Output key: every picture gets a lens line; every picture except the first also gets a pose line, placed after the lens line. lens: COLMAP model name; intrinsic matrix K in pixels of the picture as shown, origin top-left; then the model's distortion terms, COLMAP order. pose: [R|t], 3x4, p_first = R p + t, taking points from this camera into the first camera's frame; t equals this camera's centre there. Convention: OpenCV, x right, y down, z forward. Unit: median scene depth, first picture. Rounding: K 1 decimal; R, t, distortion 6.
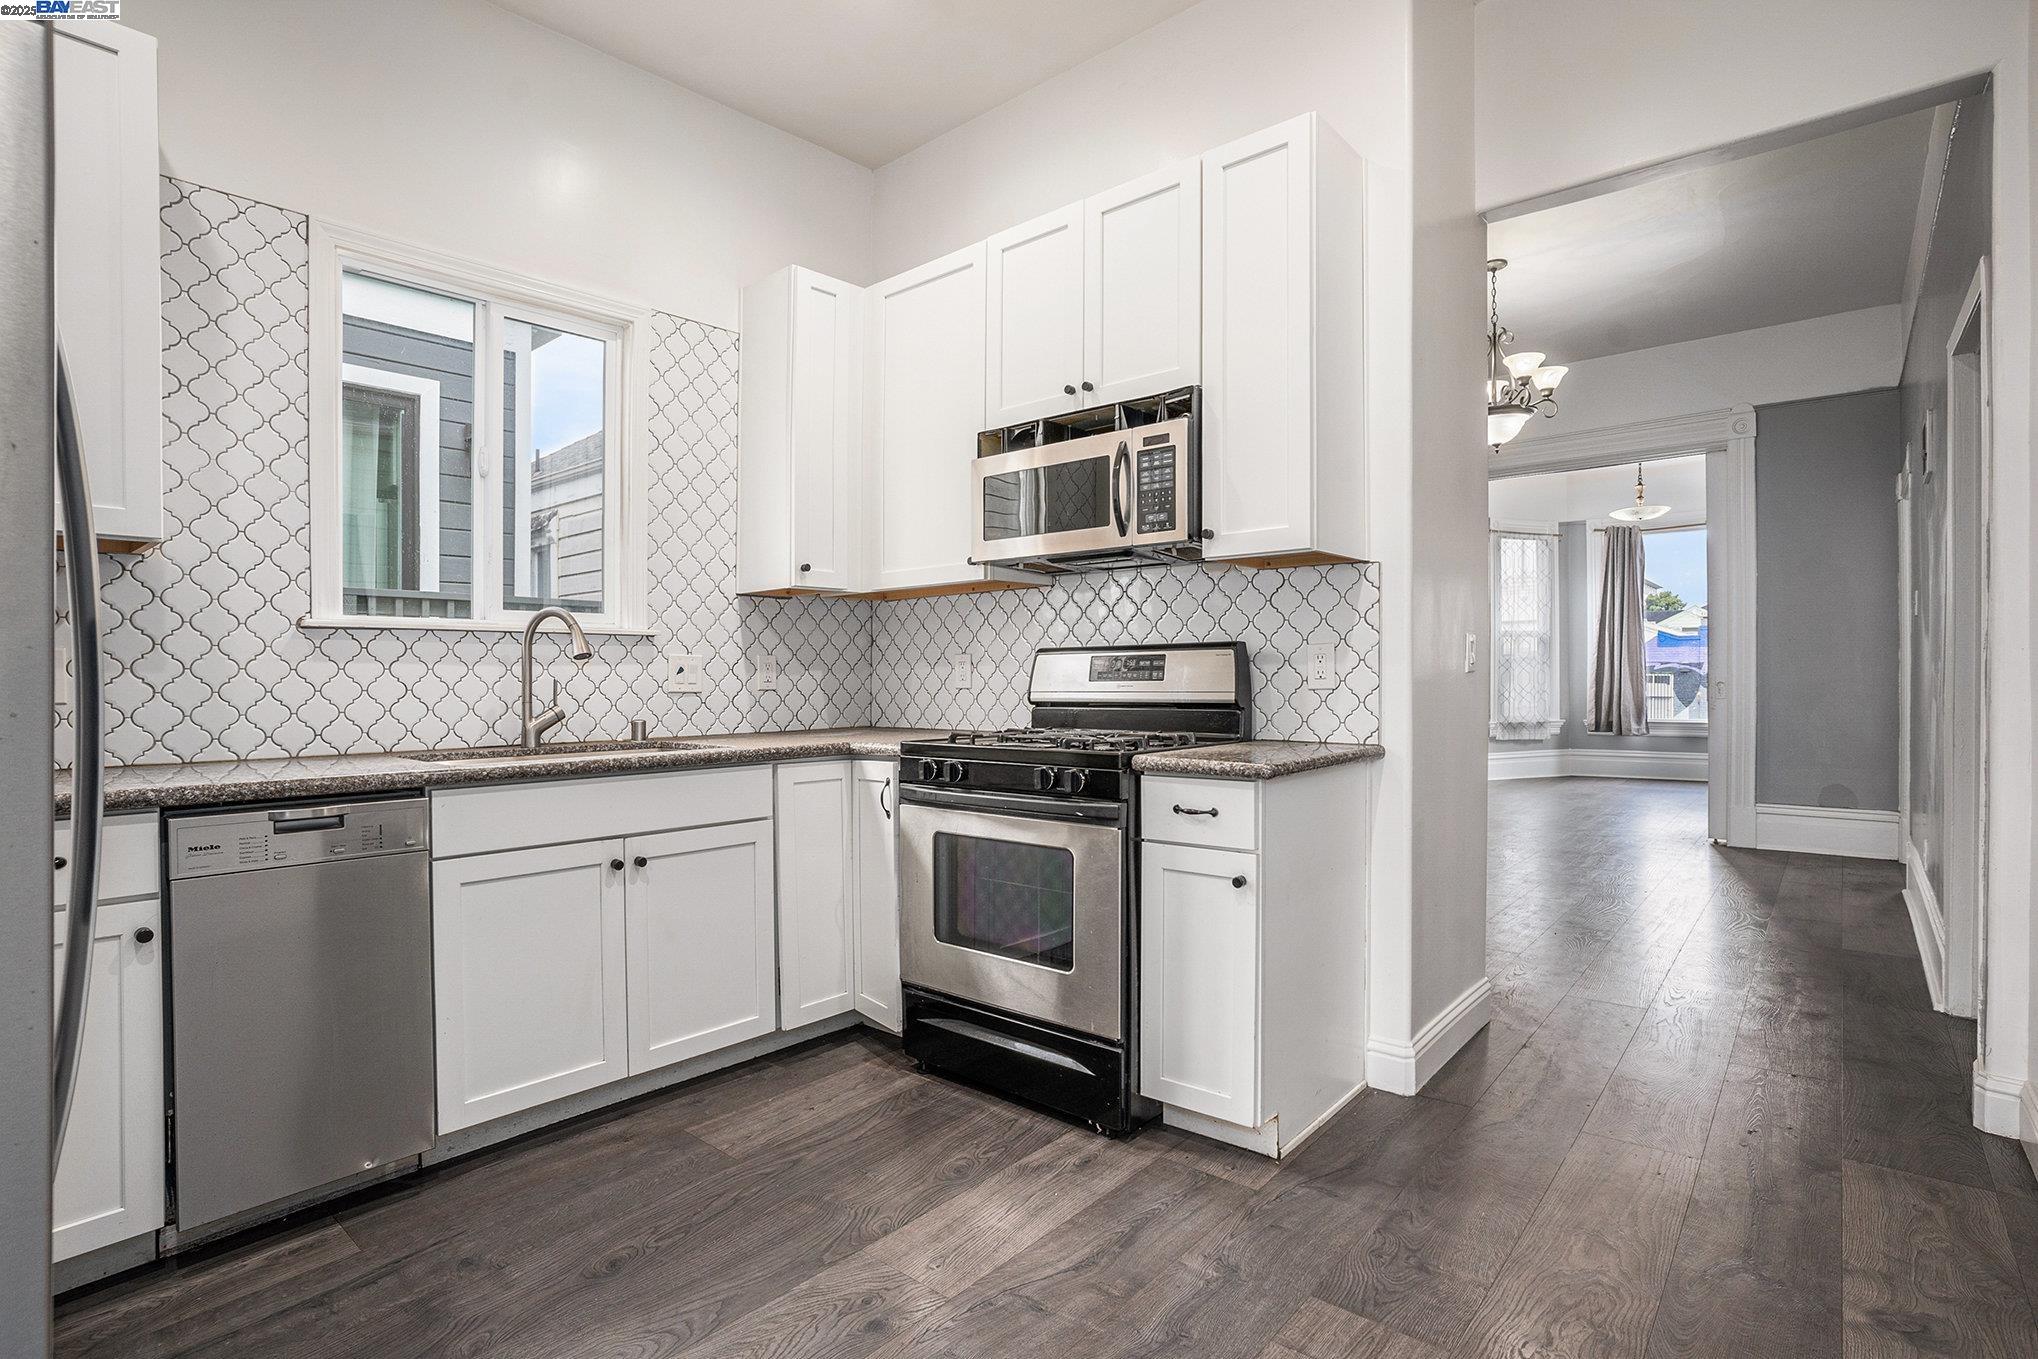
lens RADIAL K [[1010.3, 0, 1012.1], [0, 1010.3, 668.8], [0, 0, 1]] dist [-0.072049, 0.024634]
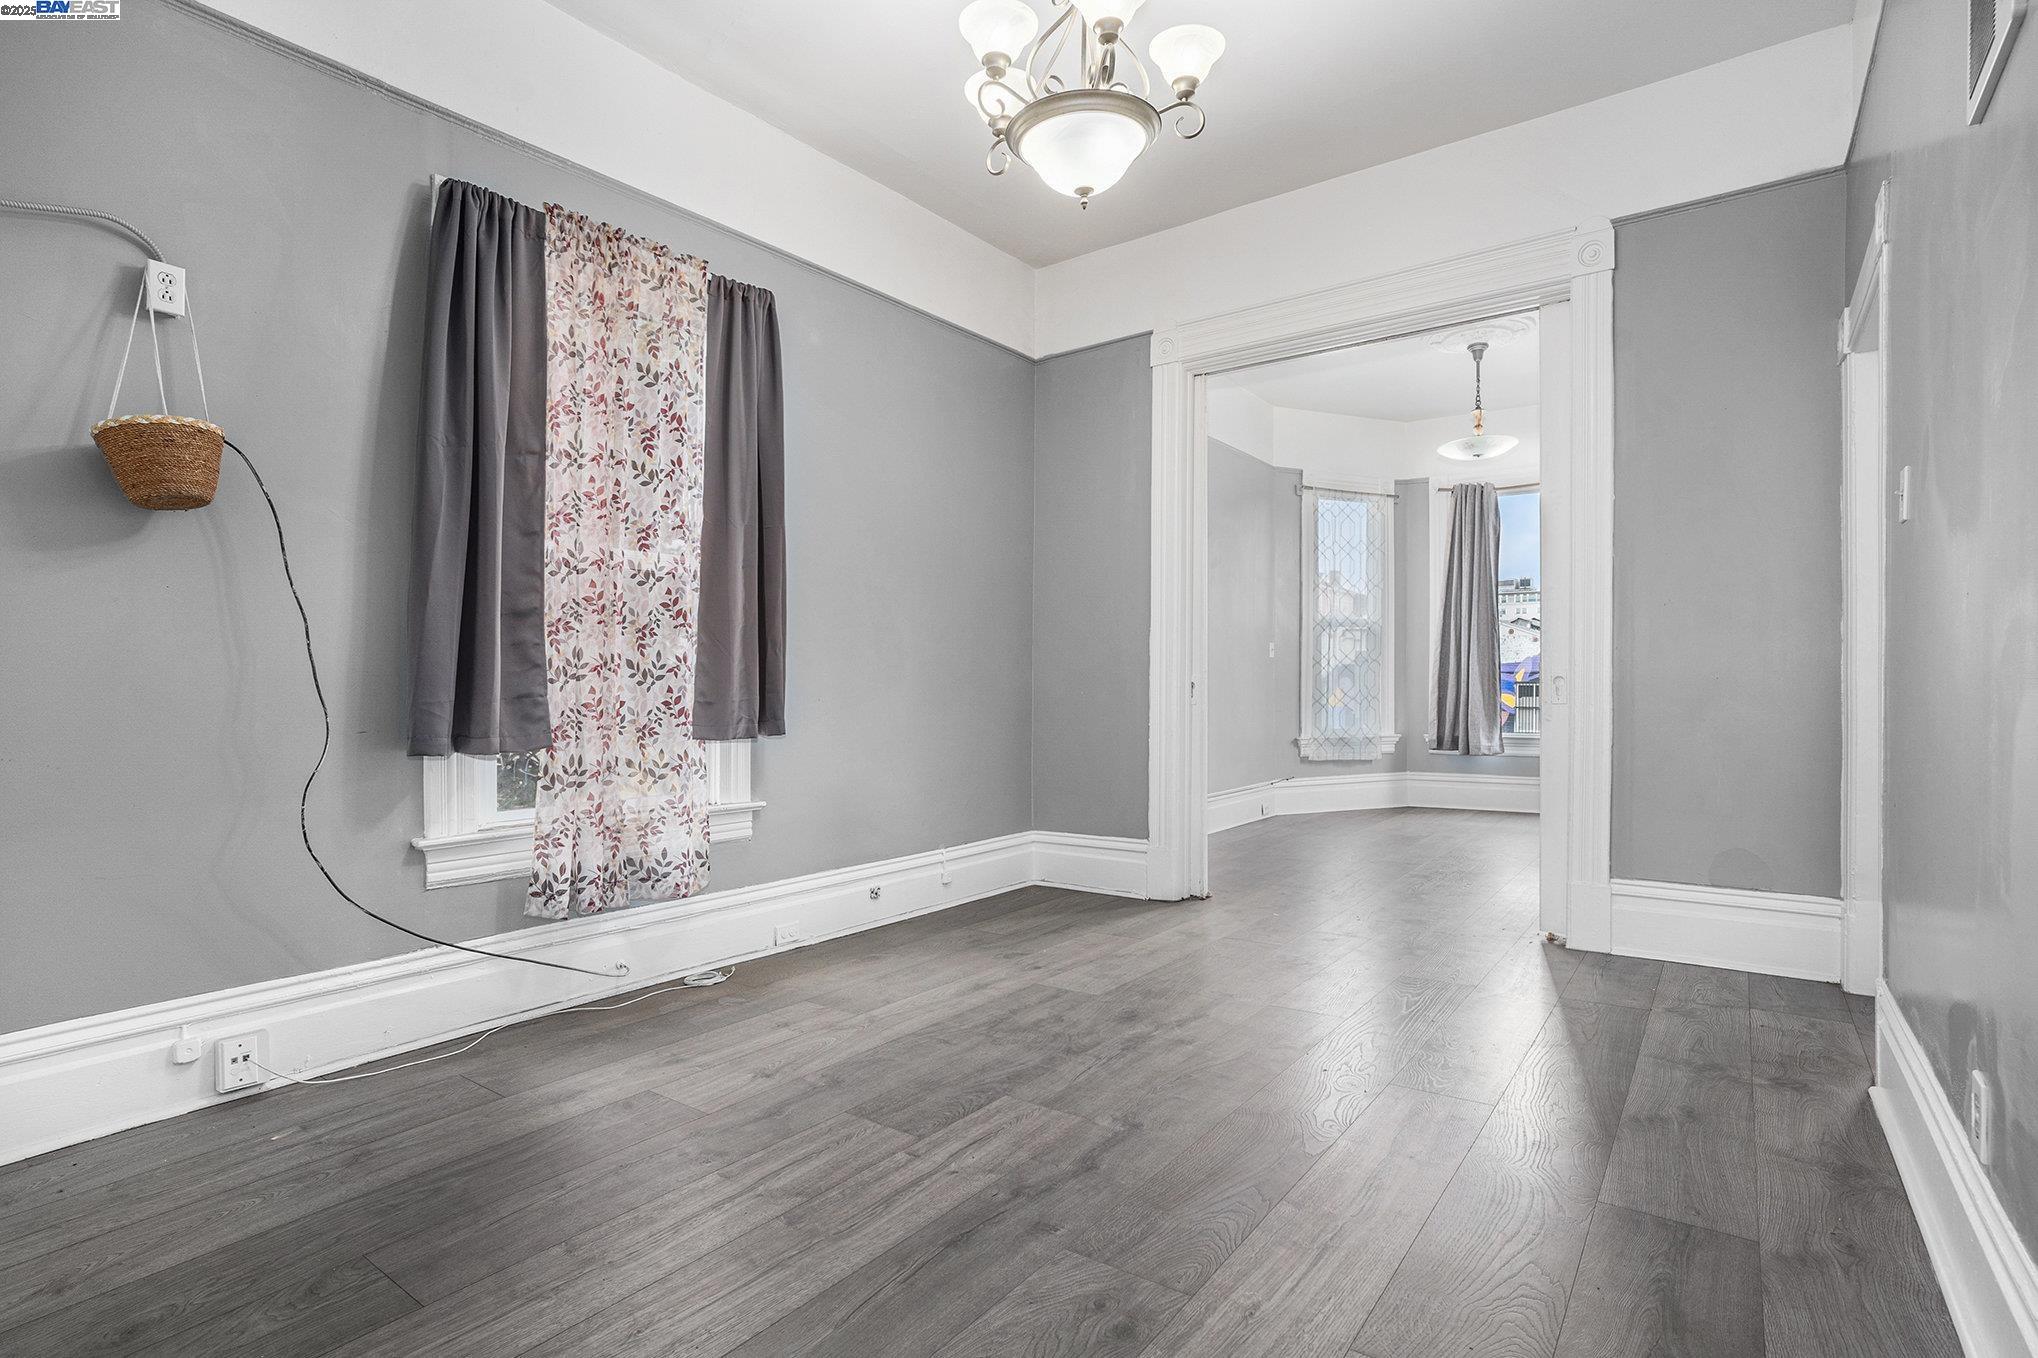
lens RADIAL K [[1010.3, 0, 1009.2], [0, 1010.3, 696.8], [0, 0, 1]] dist [-0.072049, 0.024634]
pose [[0.997739, -0.001412, 0.067187, 0.205732], [0.000433, 0.999894, 0.014581, 0.010763], [-0.067200, -0.014519, 0.997634, 0.246934]]
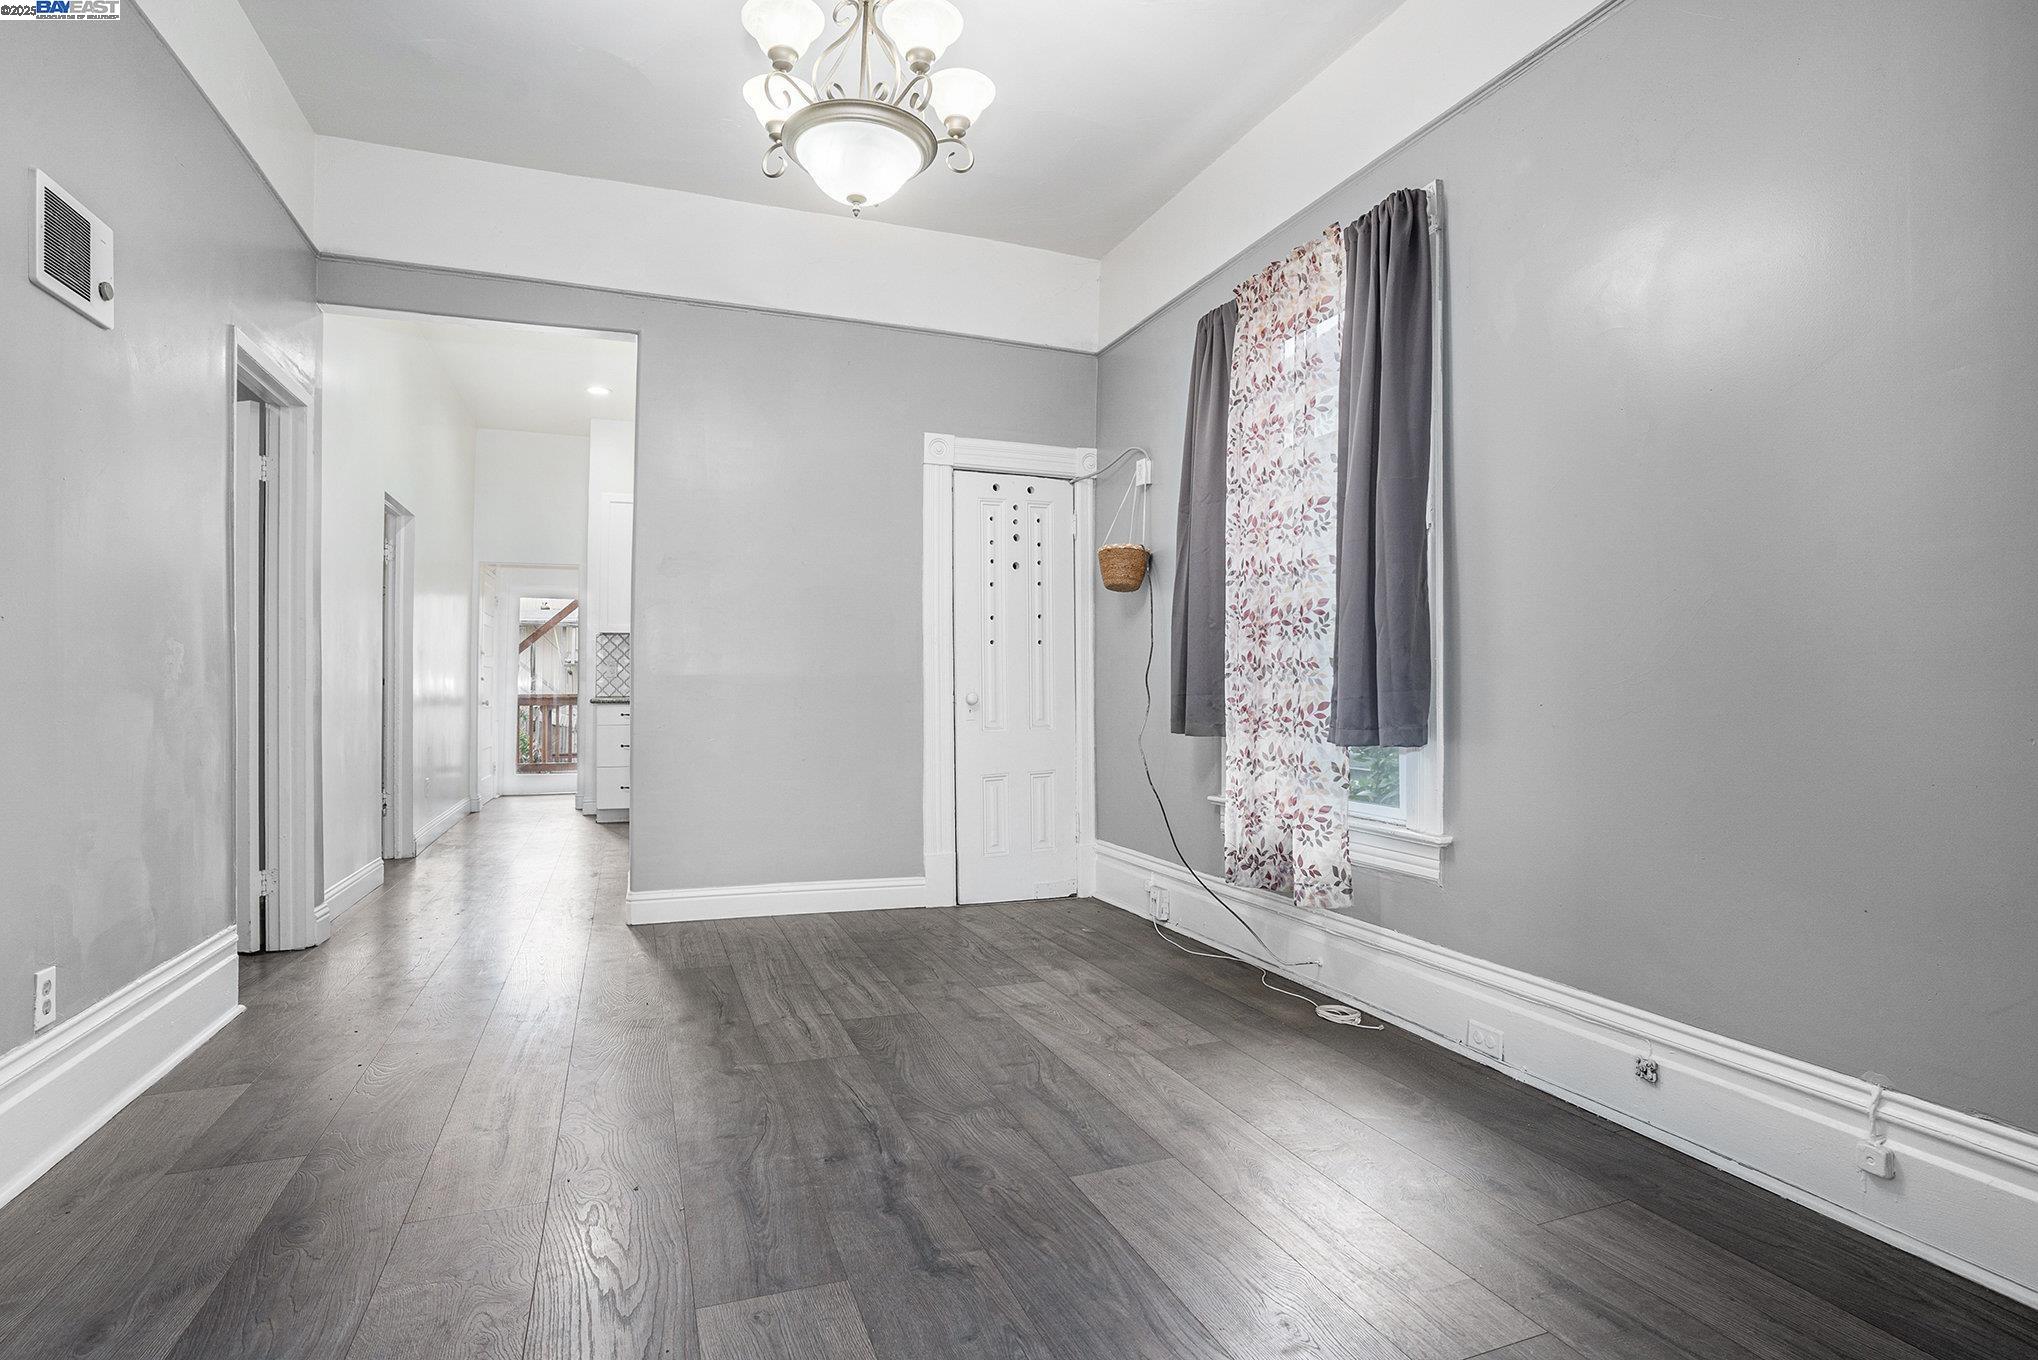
lens RADIAL K [[1010.3, 0, 1015.1], [0, 1010.3, 646.6], [0, 0, 1]] dist [-0.072049, 0.024634]
pose [[-0.468069, -0.027087, -0.883277, 0.733642], [0.005980, 0.999410, -0.033818, 0.009783], [0.883672, -0.021111, -0.467631, 1.152219]]
